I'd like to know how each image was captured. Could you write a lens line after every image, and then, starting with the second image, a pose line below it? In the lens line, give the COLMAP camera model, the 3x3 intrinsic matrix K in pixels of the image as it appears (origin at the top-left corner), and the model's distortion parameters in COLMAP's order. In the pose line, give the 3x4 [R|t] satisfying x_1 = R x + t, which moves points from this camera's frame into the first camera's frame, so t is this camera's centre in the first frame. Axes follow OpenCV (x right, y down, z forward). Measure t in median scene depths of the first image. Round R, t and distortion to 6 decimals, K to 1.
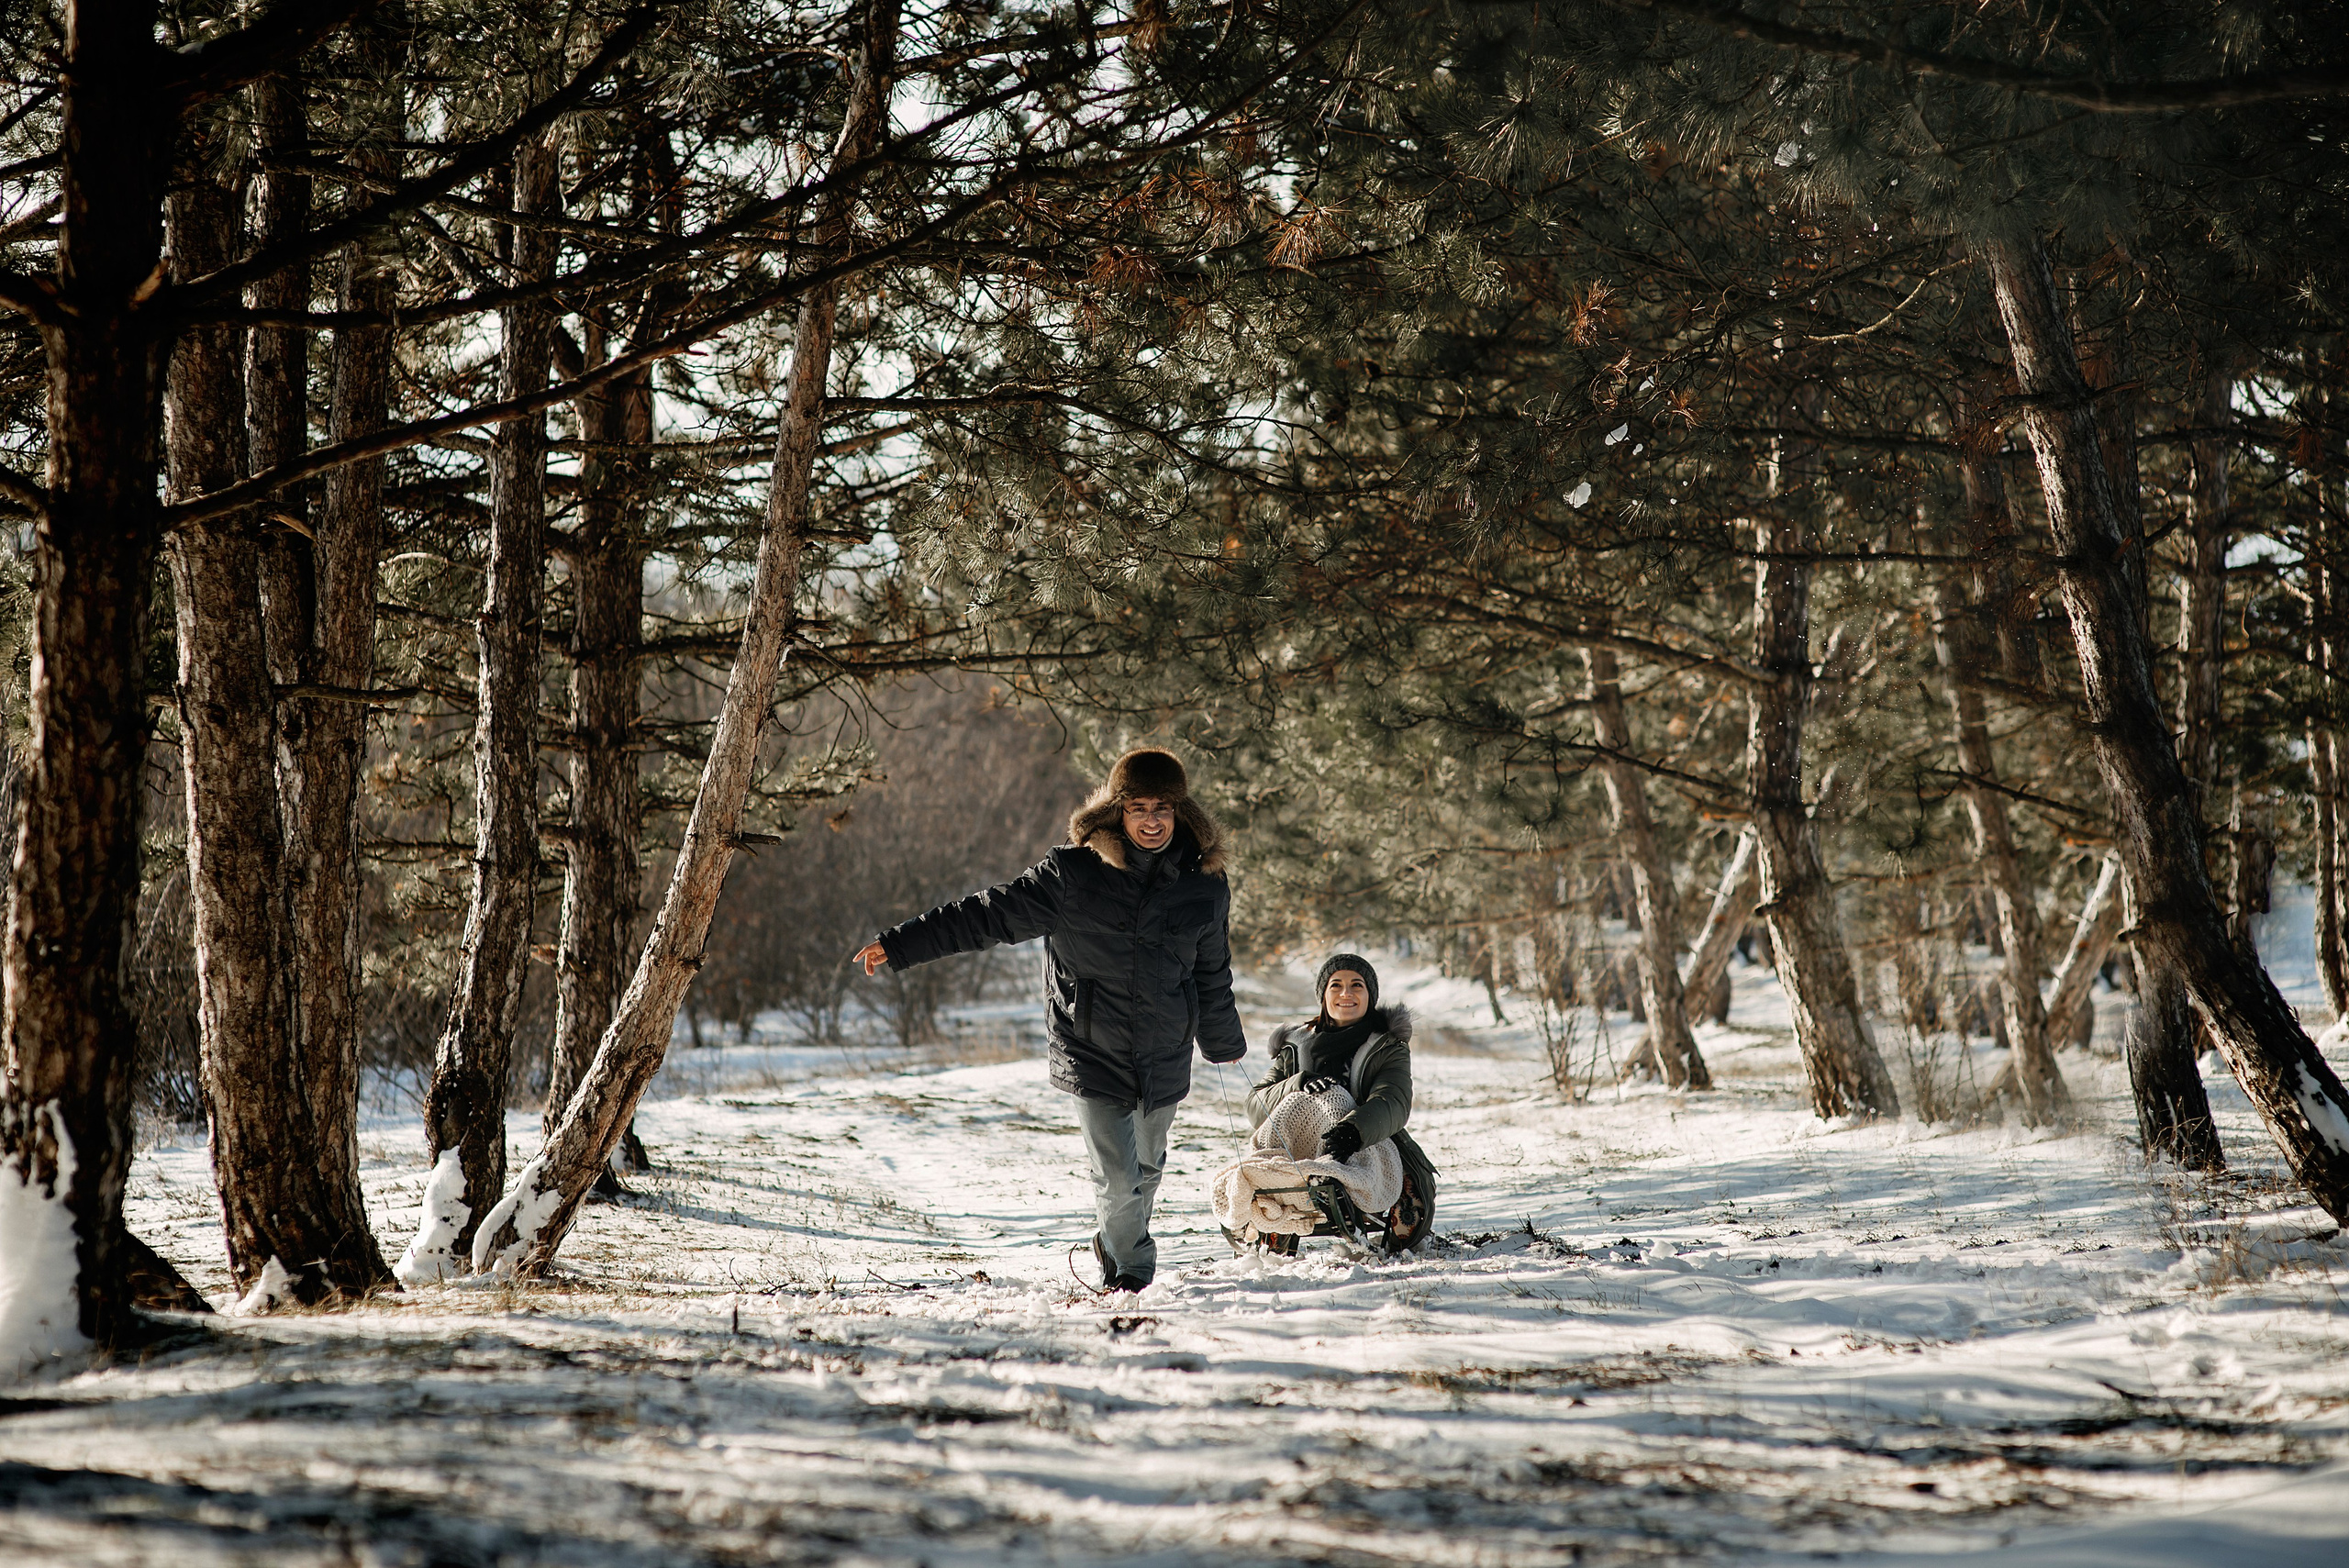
lens RADIAL K [[5754.2, 0, 1169.1], [0, 5754.2, 787.9], [0, 0, 1]] dist [-0.013155, -0.411823]
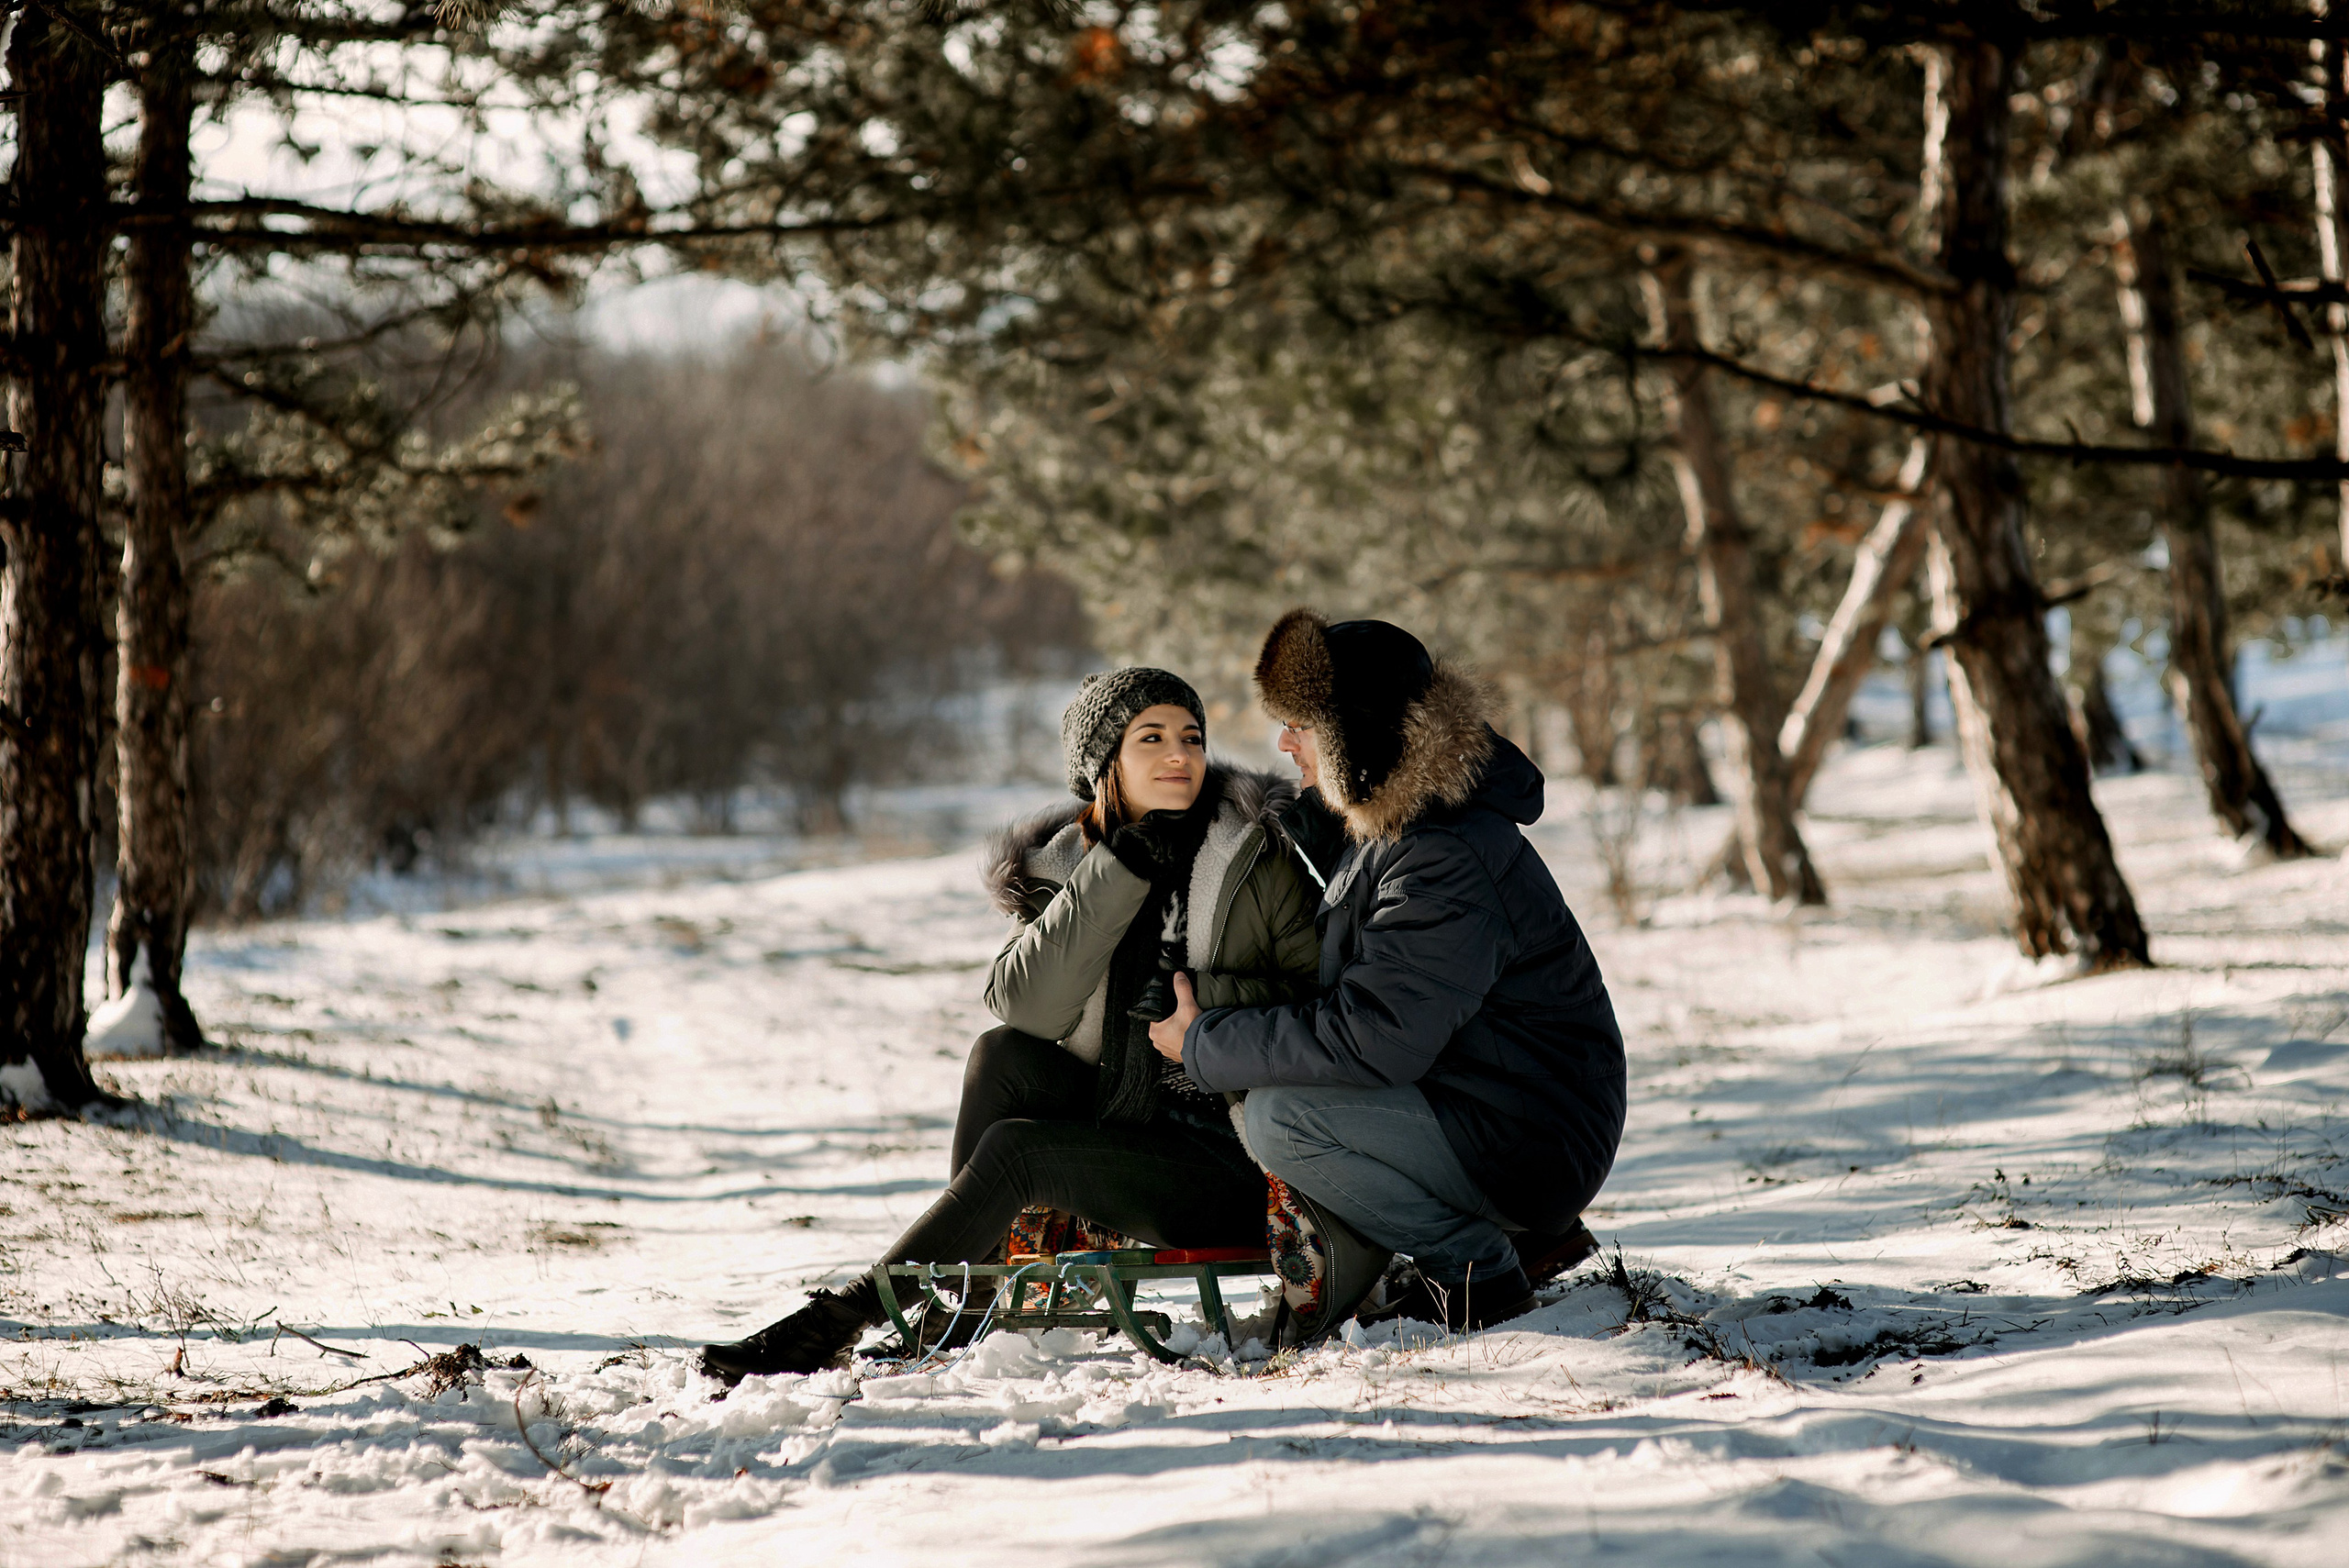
lens RADIAL K [[5754.2, 0, 1169.1], [0, 5754.2, 787.9], [0, 0, 1]] dist [-0.013155, -0.411823]
pose [[0.999987, -0.002517, -0.004502, 0.025391], [0.002682, 0.999313, 0.036976, 0.017960], [0.004406, -0.036987, 0.999306, 0.466023]]
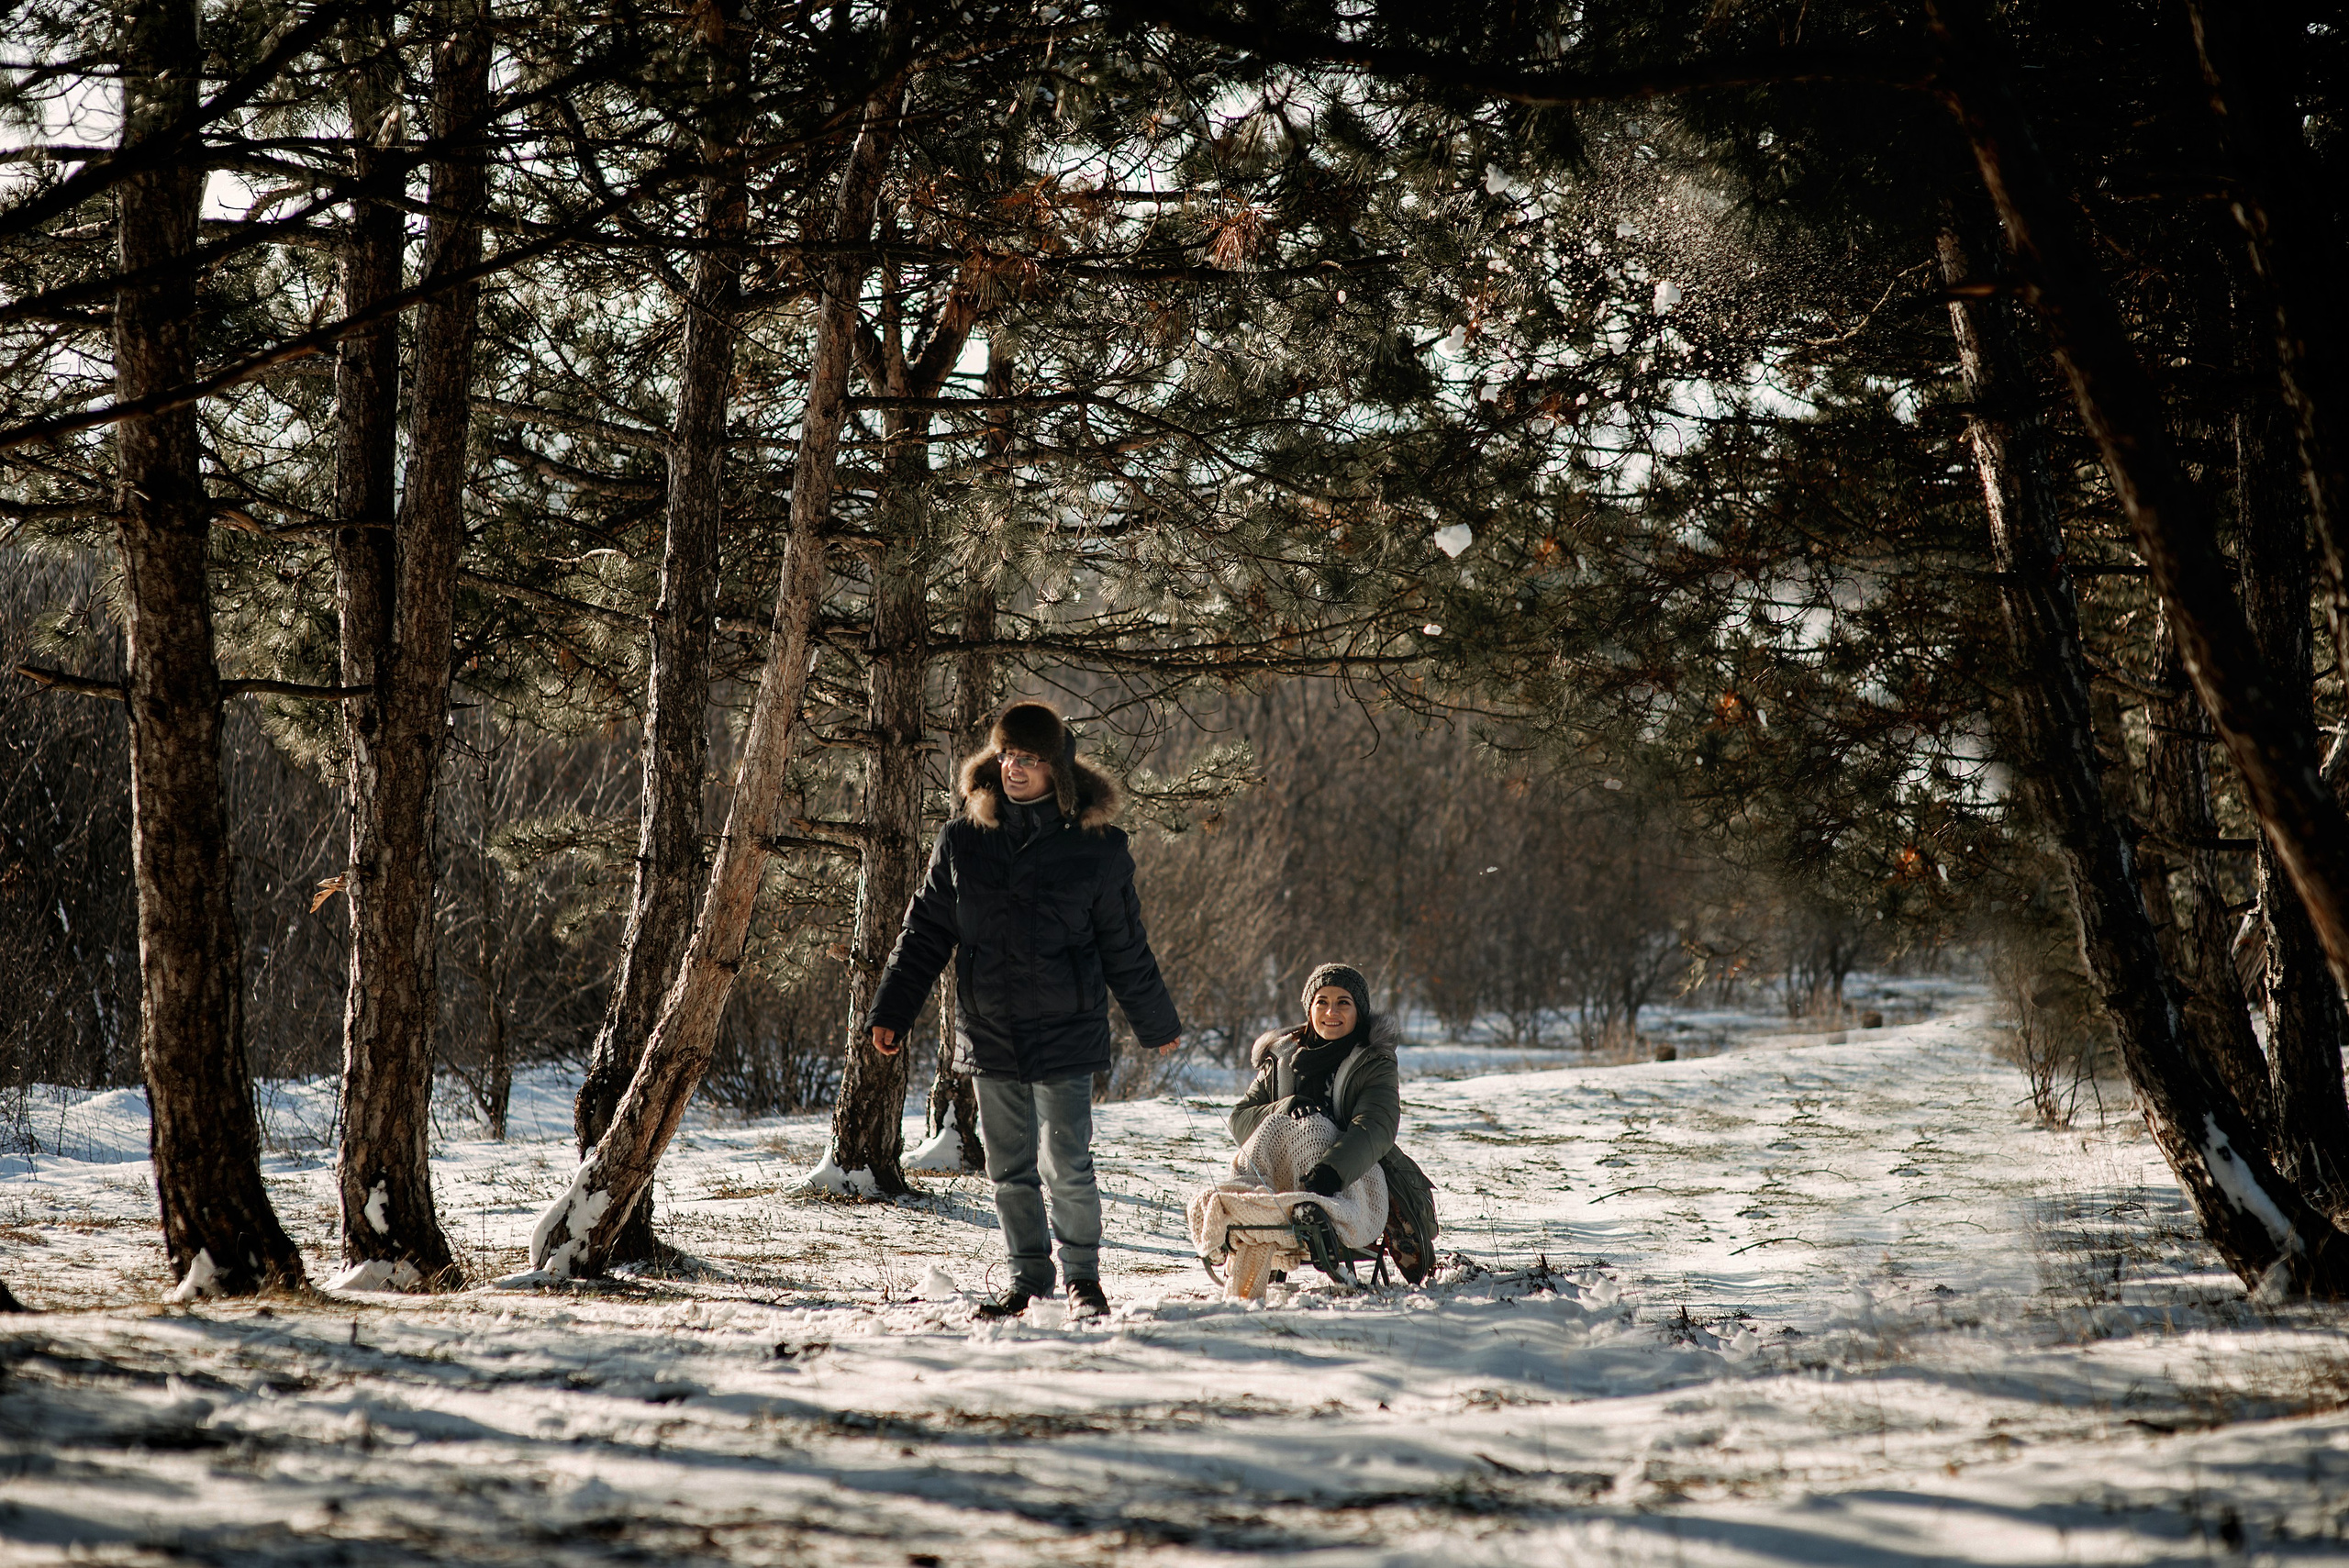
lens RADIAL K [[5754.2, 0, 1169.1], [0, 5754.2, 787.9], [0, 0, 1]] dist [-0.013155, -0.411823]
pose [[0.984335, 0.018612, -0.175326, 0.145818], [-0.018428, 0.999827, 0.002675, -0.003821], [0.175345, 0.000598, 0.984507, 0.032426]]
